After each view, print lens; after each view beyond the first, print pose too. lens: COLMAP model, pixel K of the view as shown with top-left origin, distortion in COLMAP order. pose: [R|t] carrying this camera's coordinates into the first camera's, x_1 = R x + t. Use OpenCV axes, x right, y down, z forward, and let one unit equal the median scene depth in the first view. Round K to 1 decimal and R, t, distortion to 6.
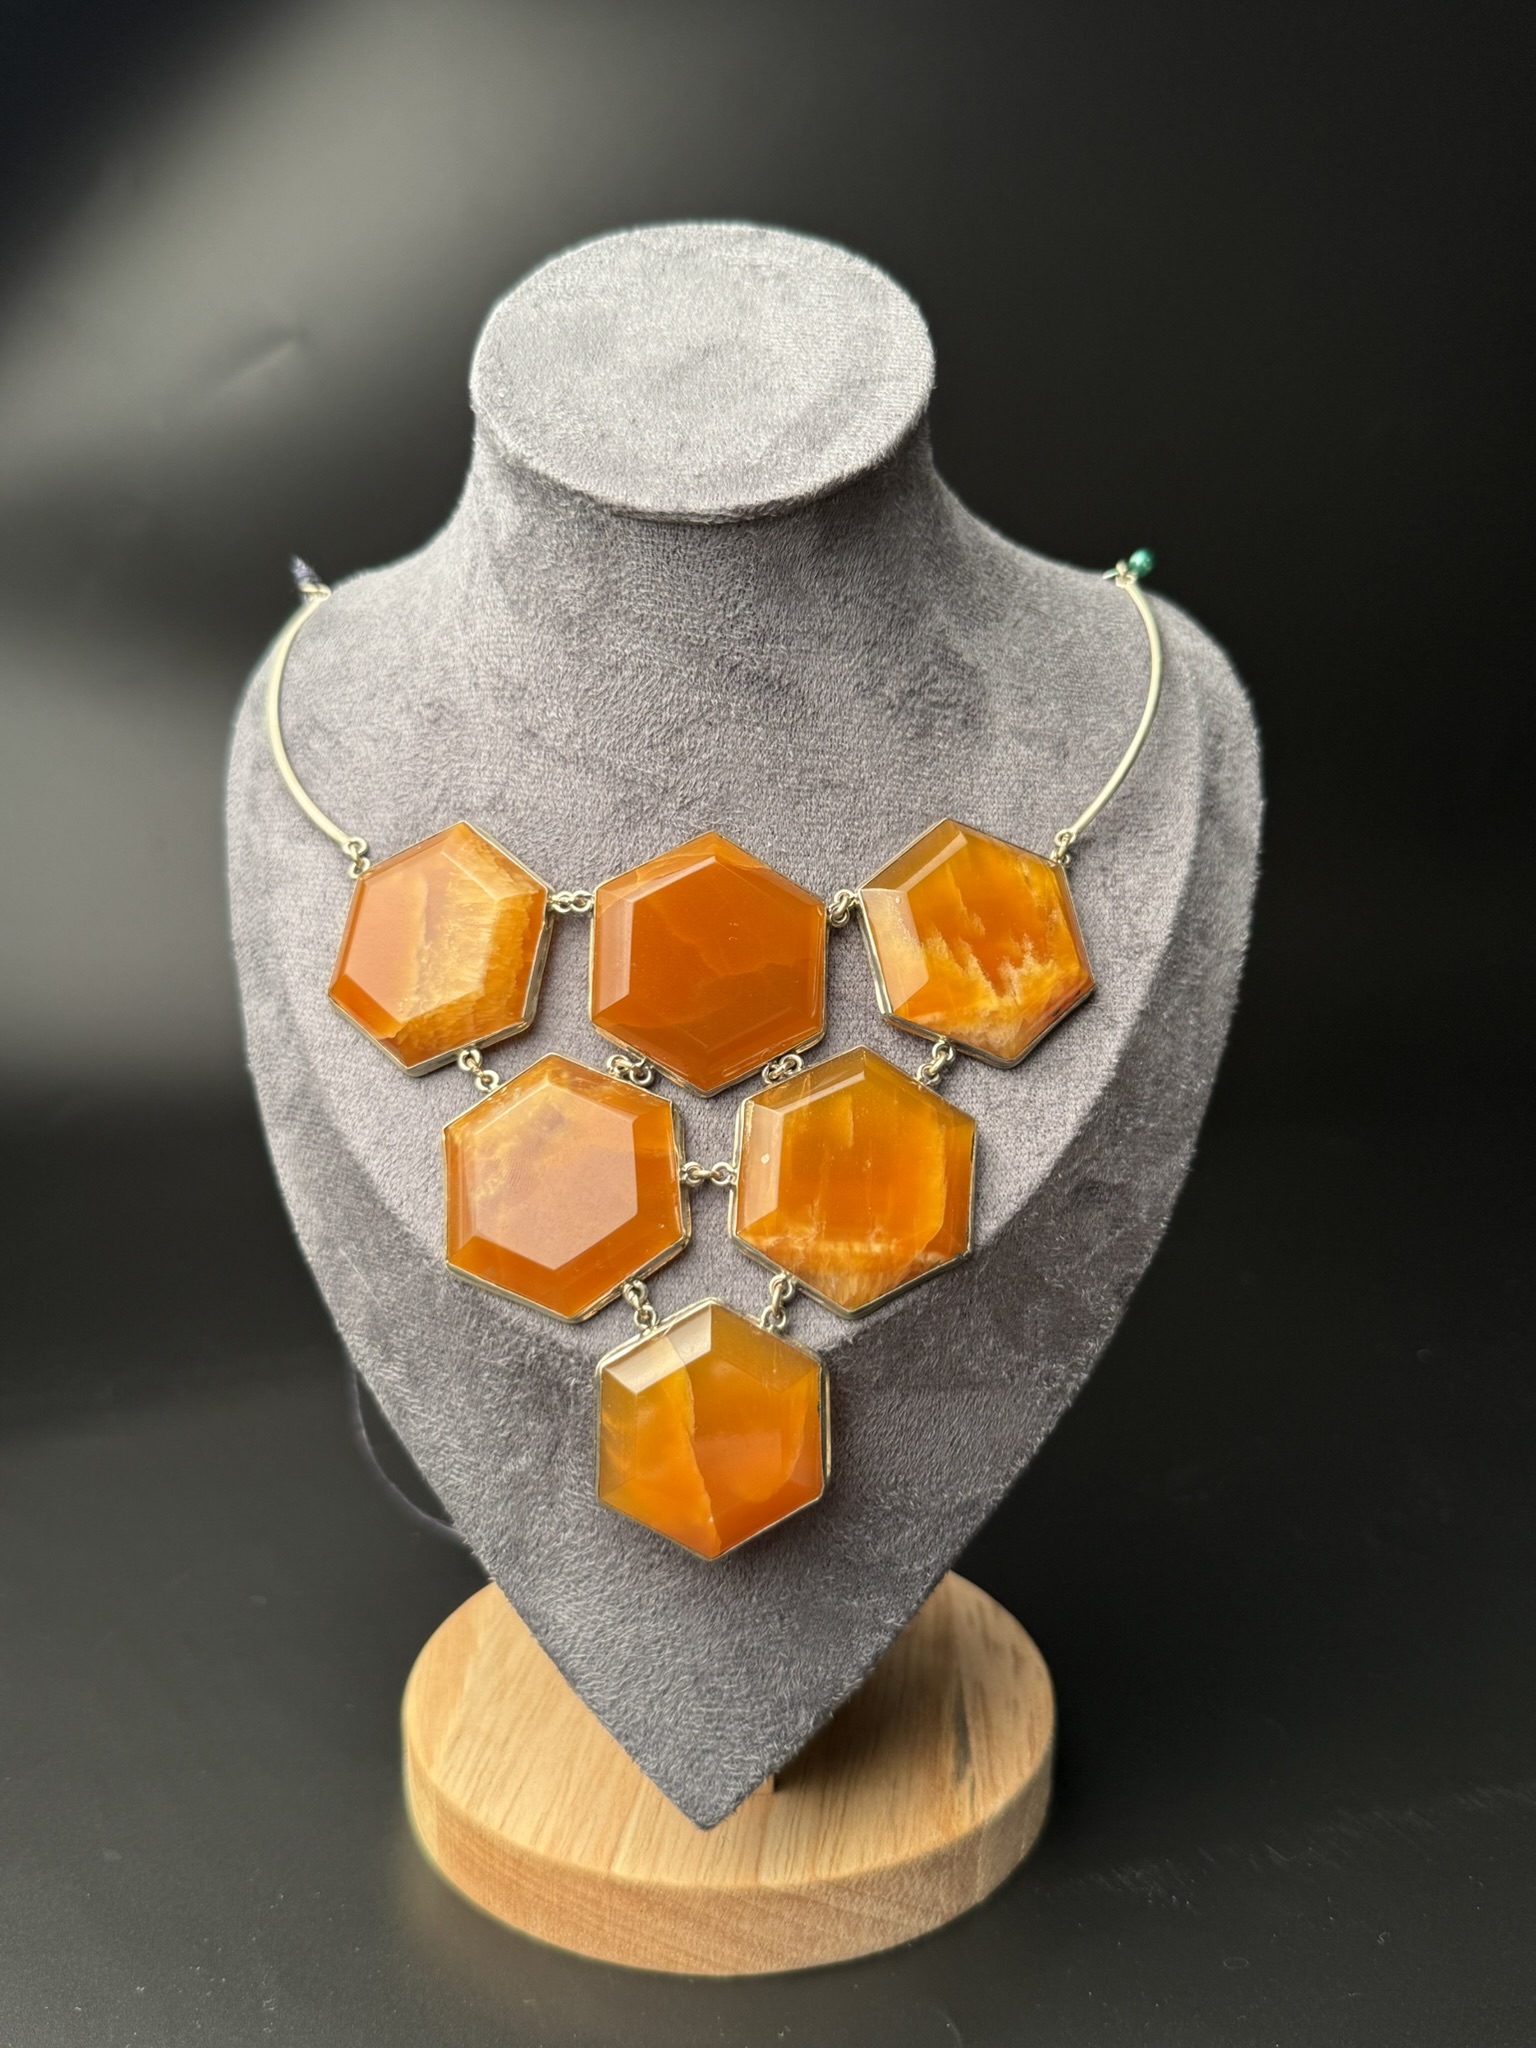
lens RADIAL K [[1782.0, 0, 768.0], [0, 1782.0, 1033.0], [0, 0, 1]] dist [0.193089, -0.594320]
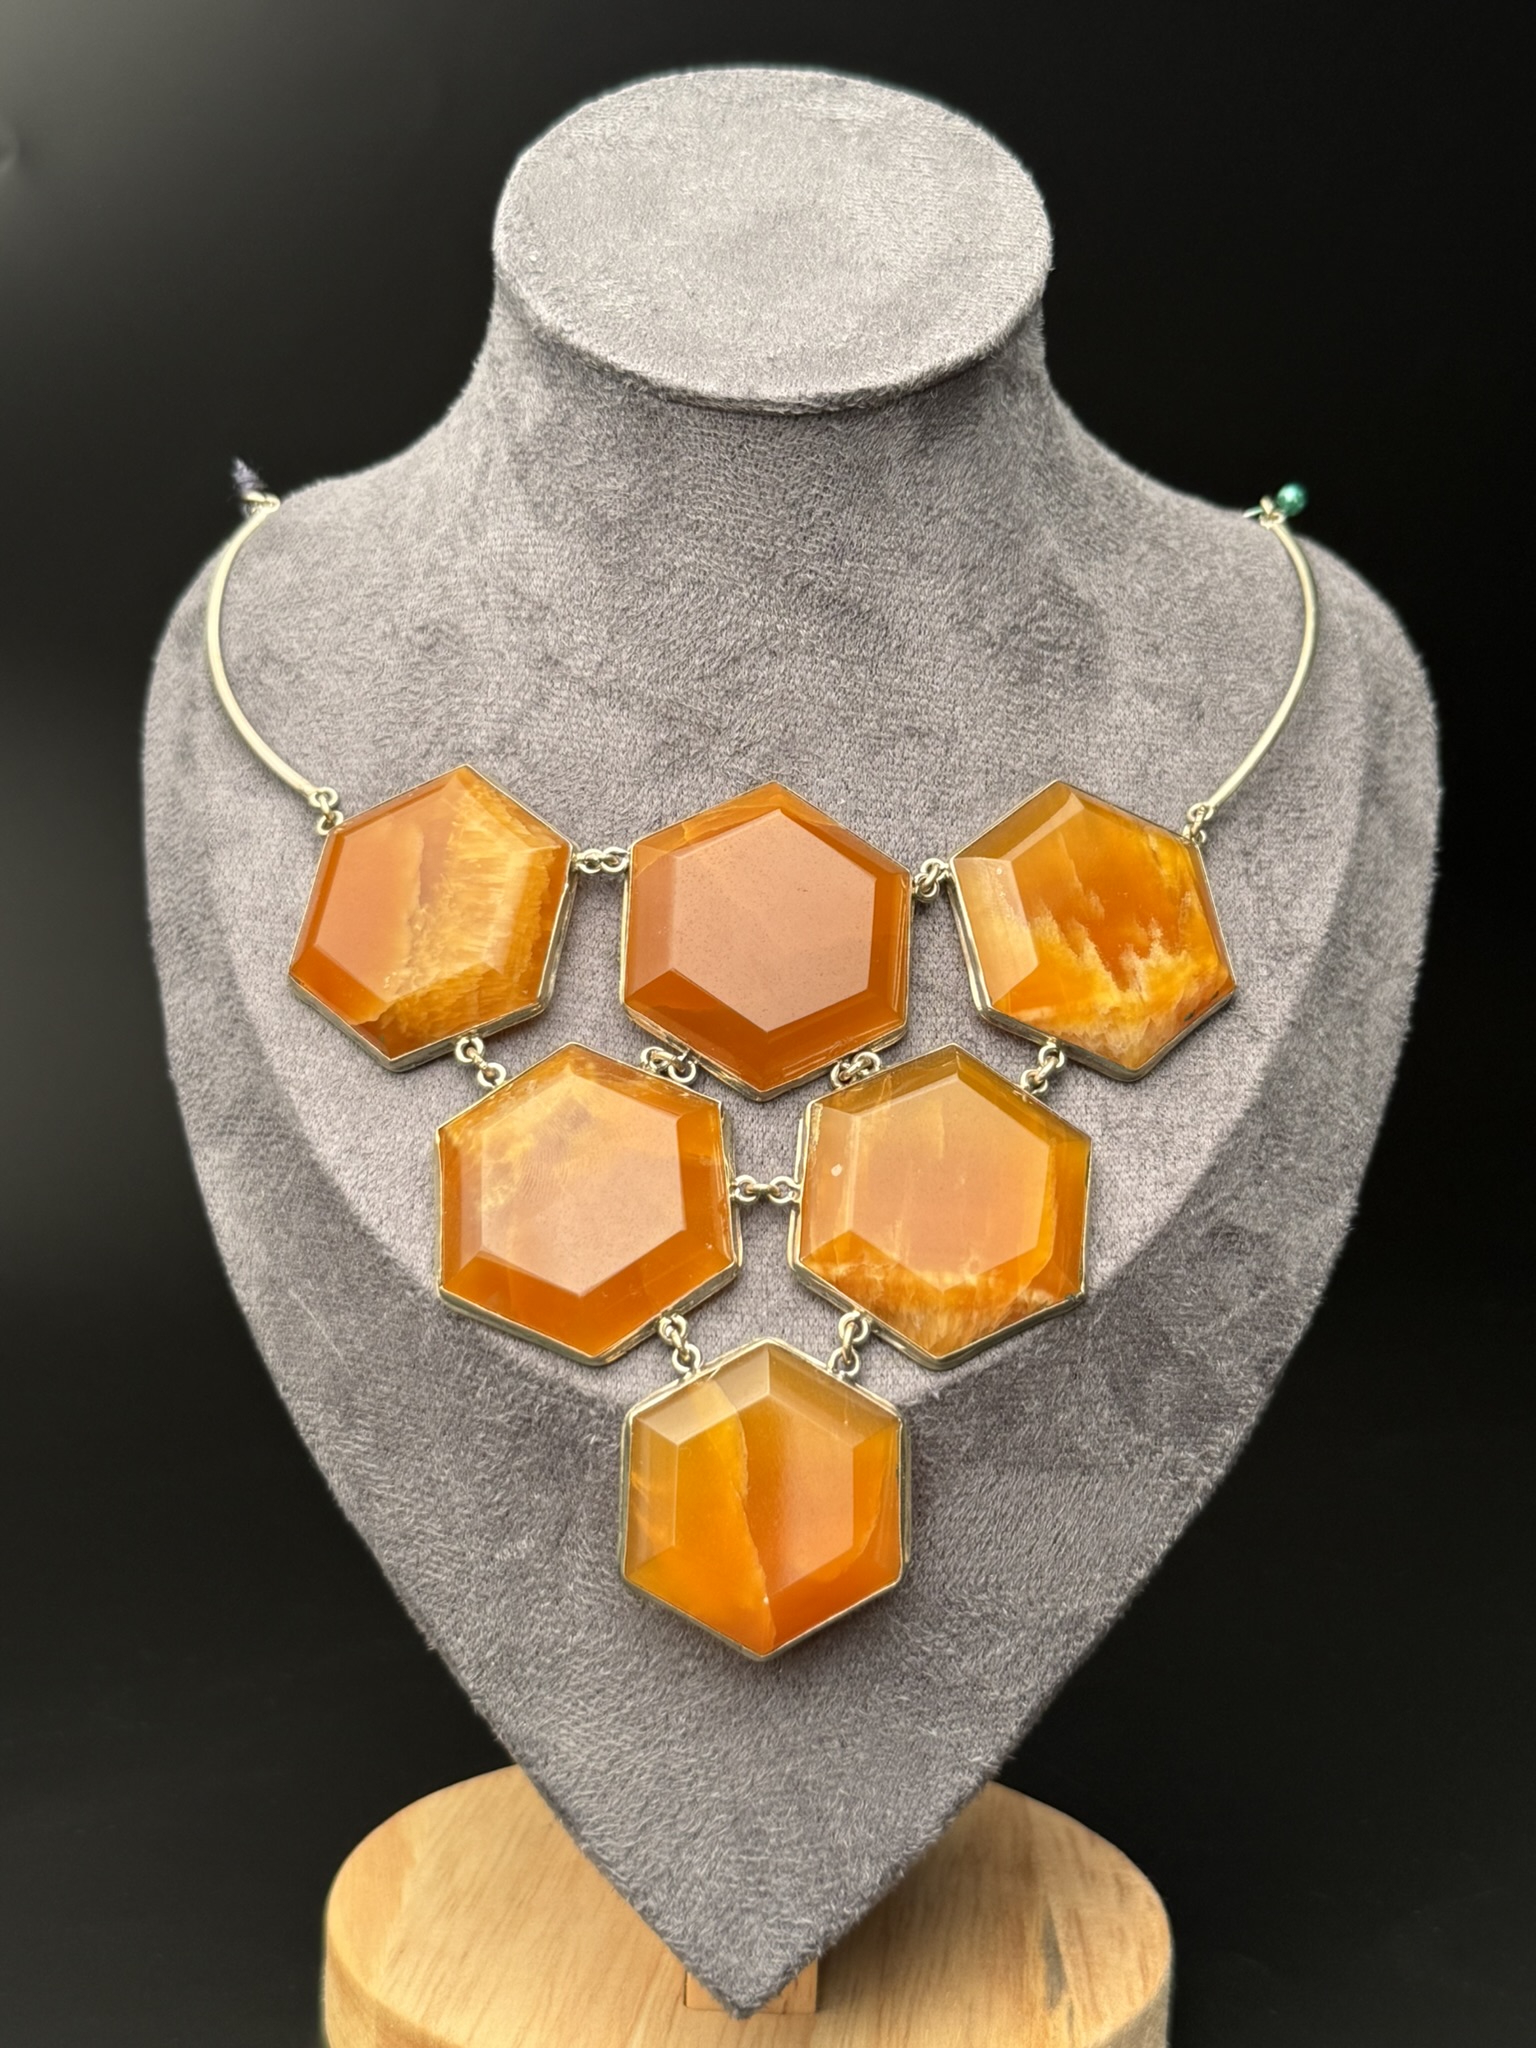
lens RADIAL K [[2746.2, 0, 765.8], [0, 2746.2, 1042.7], [0, 0, 1]] dist [0.181106, -0.489427]
pose [[0.999186, 0.027914, 0.029118, -0.067548], [-0.025057, 0.995233, -0.094251, 0.123418], [-0.031610, 0.093445, 0.995123, -0.240052]]
